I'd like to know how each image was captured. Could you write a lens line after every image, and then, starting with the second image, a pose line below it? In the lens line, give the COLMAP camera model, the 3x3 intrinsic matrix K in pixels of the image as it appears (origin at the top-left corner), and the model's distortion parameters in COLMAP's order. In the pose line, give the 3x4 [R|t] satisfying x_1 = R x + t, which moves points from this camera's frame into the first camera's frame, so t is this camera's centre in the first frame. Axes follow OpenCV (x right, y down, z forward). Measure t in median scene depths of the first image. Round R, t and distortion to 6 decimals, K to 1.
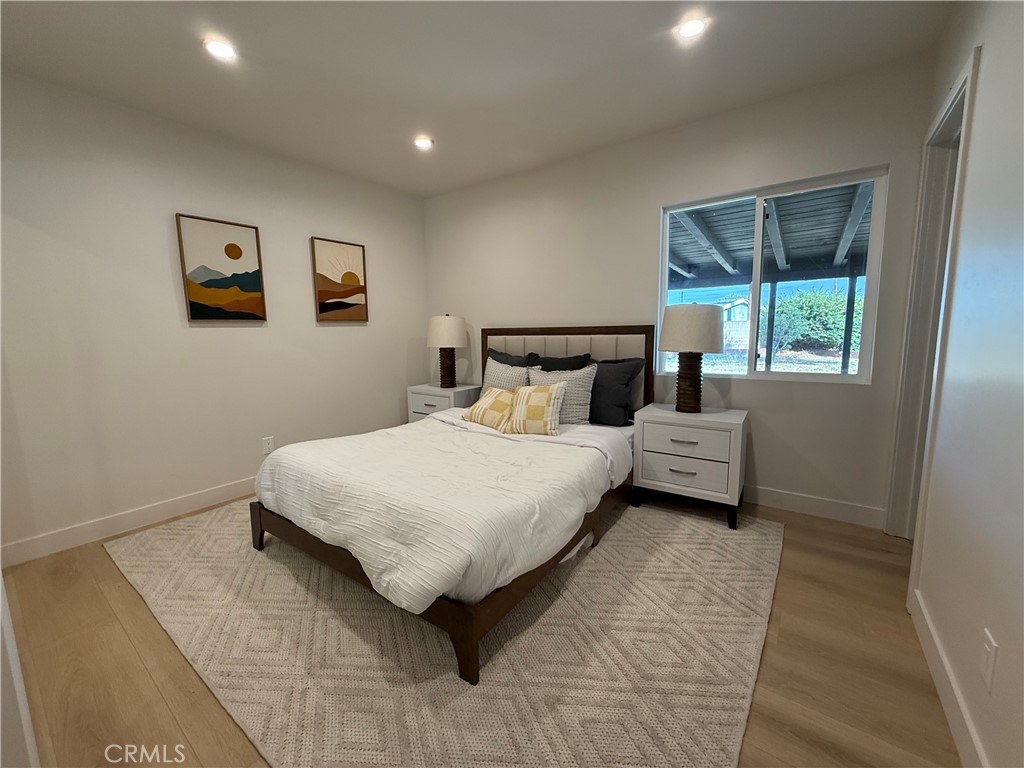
lens RADIAL K [[408.2, 0, 508.2], [0, 408.2, 382.0], [0, 0, 1]] dist [-0.001440, -0.000196]
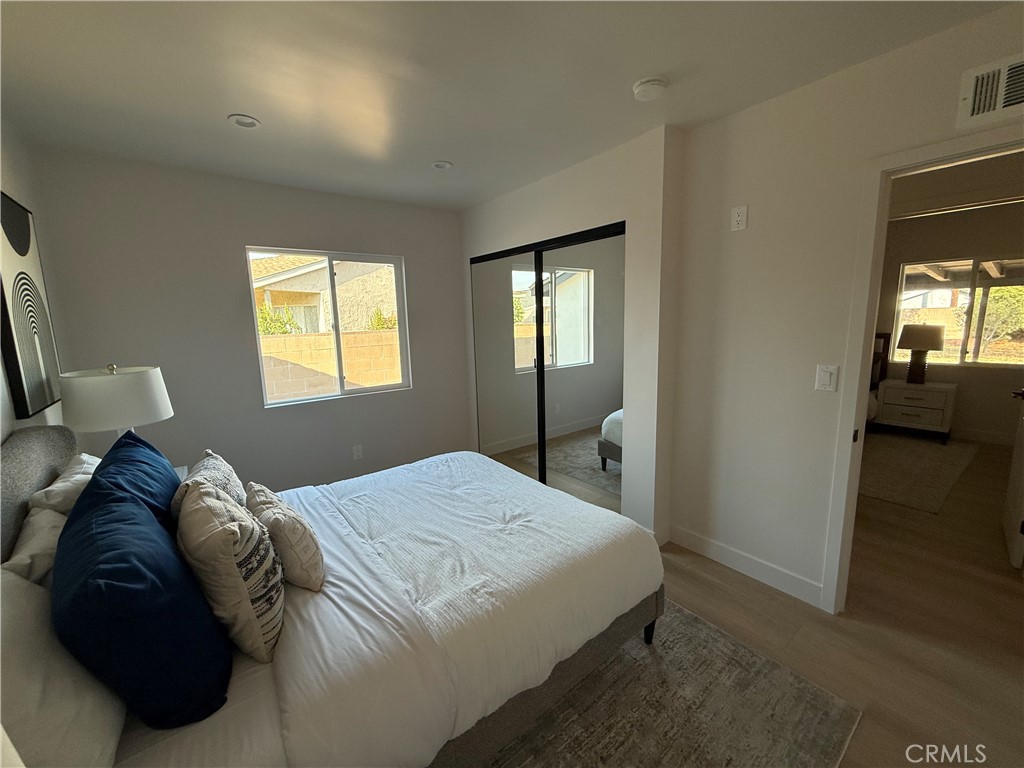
lens RADIAL K [[408.2, 0, 508.2], [0, 408.2, 382.0], [0, 0, 1]] dist [-0.001440, -0.000196]
pose [[0.958952, 0.038430, -0.280952, -0.341592], [-0.028717, 0.998842, 0.038610, 0.023277], [0.282110, -0.028957, 0.958945, -0.538341]]
